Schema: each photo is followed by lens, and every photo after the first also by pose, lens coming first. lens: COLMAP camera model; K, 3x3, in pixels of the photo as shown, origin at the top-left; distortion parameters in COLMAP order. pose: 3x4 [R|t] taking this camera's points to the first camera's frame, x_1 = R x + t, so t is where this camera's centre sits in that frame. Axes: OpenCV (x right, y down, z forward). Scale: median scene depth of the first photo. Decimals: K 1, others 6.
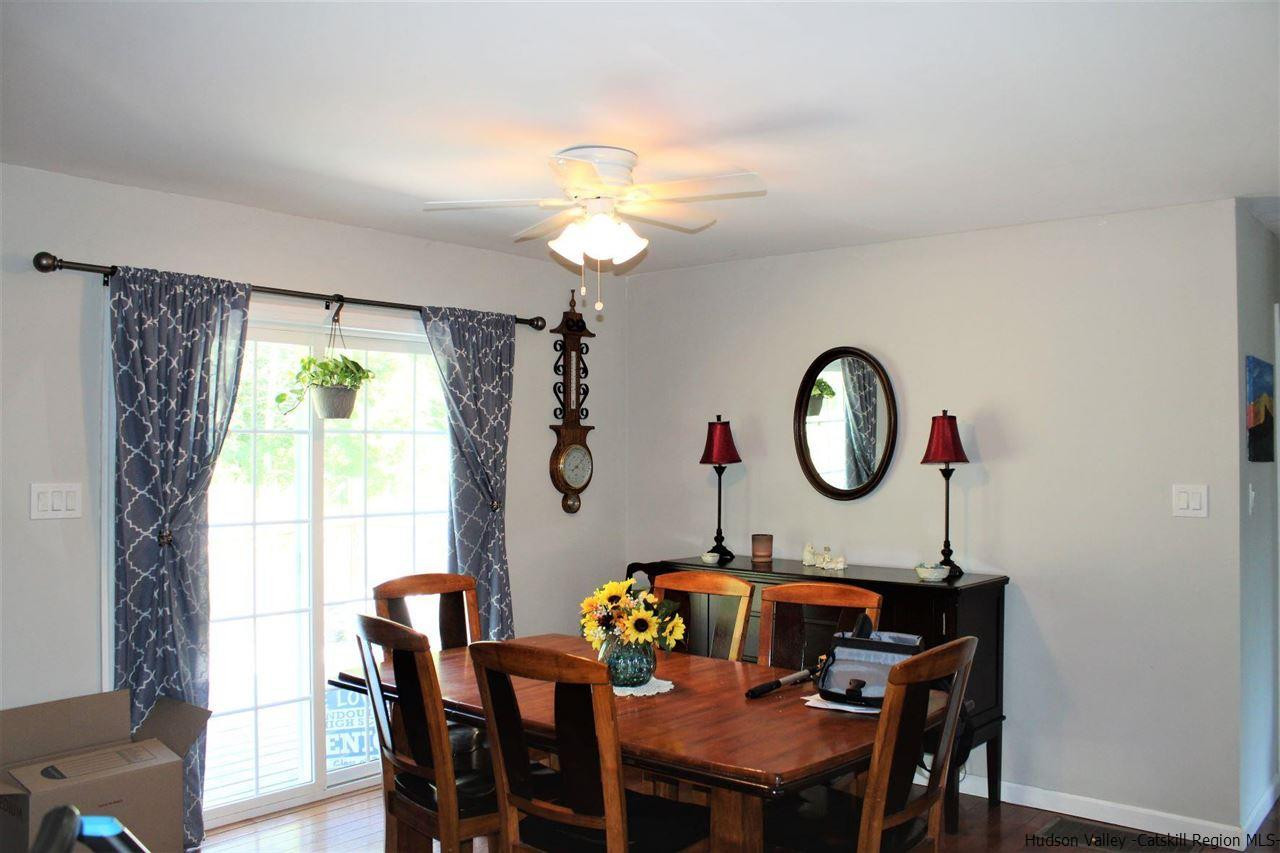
lens RADIAL K [[1088.0, 0, 640.0], [0, 1088.0, 426.5], [0, 0, 1]] dist [-0.072308, 0.002586]
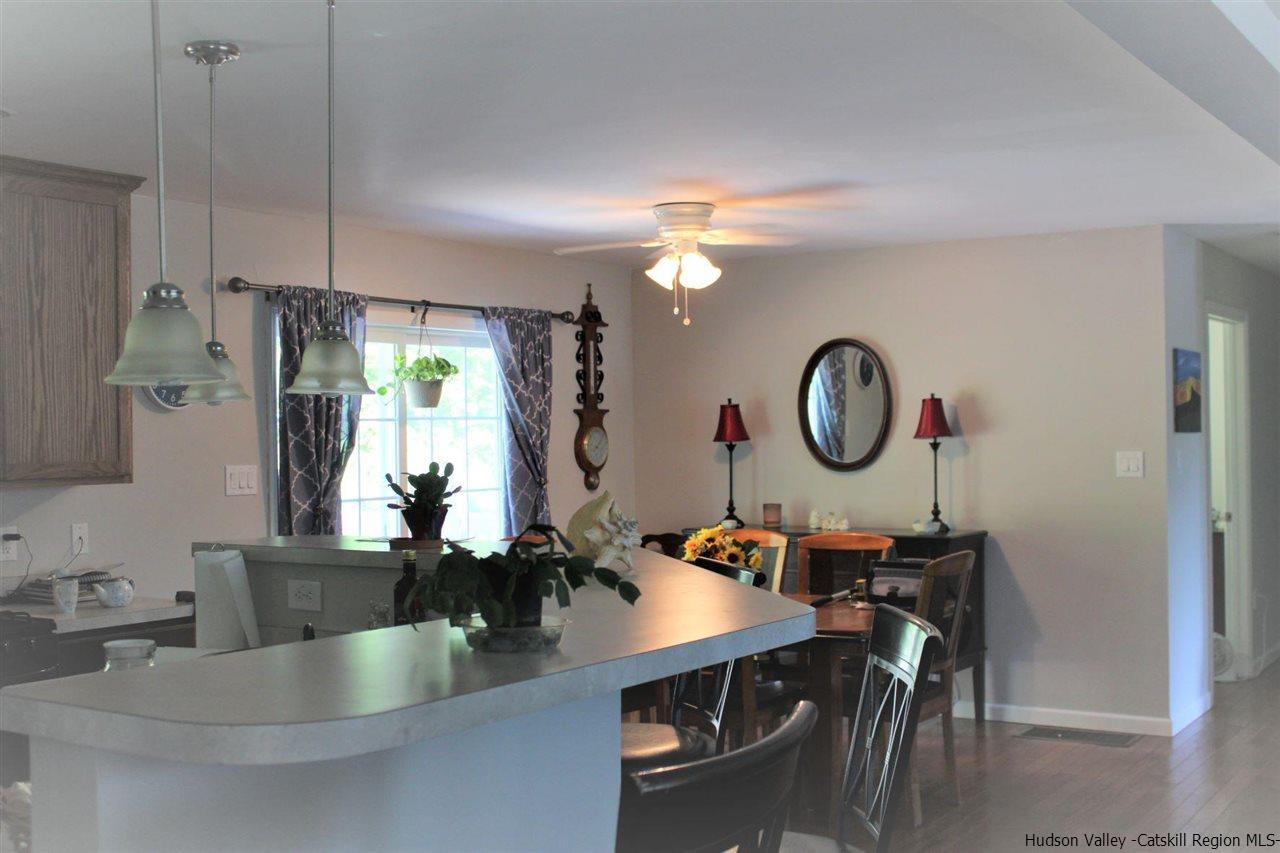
lens RADIAL K [[1539.2, 0, 640.0], [0, 1539.2, 426.5], [0, 0, 1]] dist [0.004508, -0.002664]
pose [[0.990997, -0.015116, 0.133028, -0.251768], [0.012501, 0.999712, 0.020471, -0.016636], [-0.133299, -0.018624, 0.990901, -0.609514]]
